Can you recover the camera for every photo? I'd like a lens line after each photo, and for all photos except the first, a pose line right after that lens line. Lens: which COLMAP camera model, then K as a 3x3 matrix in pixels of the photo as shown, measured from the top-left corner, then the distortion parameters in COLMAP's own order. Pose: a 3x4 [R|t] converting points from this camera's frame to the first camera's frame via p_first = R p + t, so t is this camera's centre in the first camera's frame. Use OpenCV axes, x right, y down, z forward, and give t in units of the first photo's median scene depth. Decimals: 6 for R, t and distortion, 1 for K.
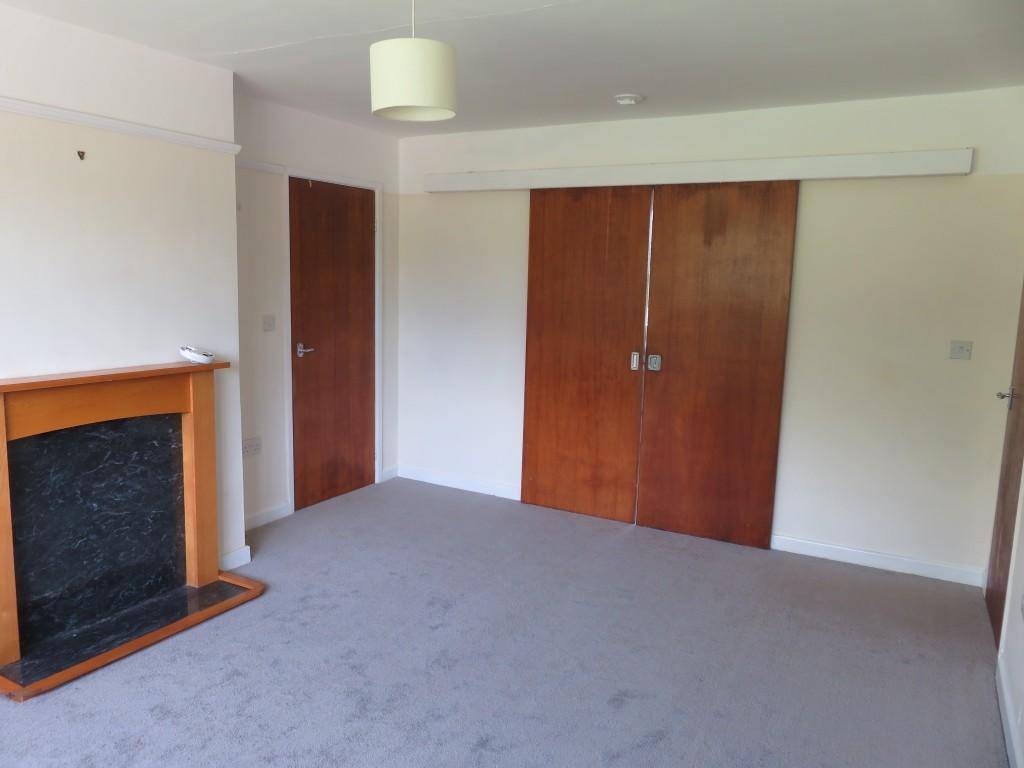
lens RADIAL K [[751.5, 0, 512.0], [0, 751.5, 384.0], [0, 0, 1]] dist [-0.025017, -0.002803]
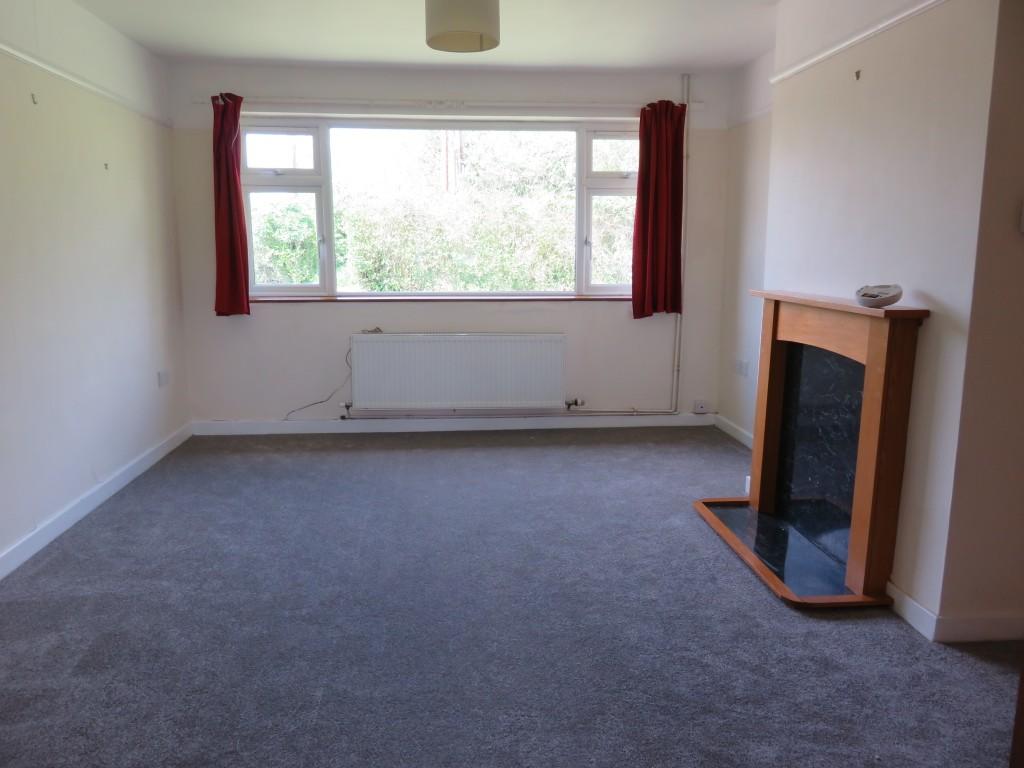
lens RADIAL K [[751.5, 0, 512.0], [0, 751.5, 384.0], [0, 0, 1]] dist [-0.025017, -0.002803]
pose [[-0.825117, 0.074588, -0.560017, 0.346363], [-0.100325, 0.956148, 0.275164, -0.133416], [0.555983, 0.283226, -0.781451, 1.512563]]
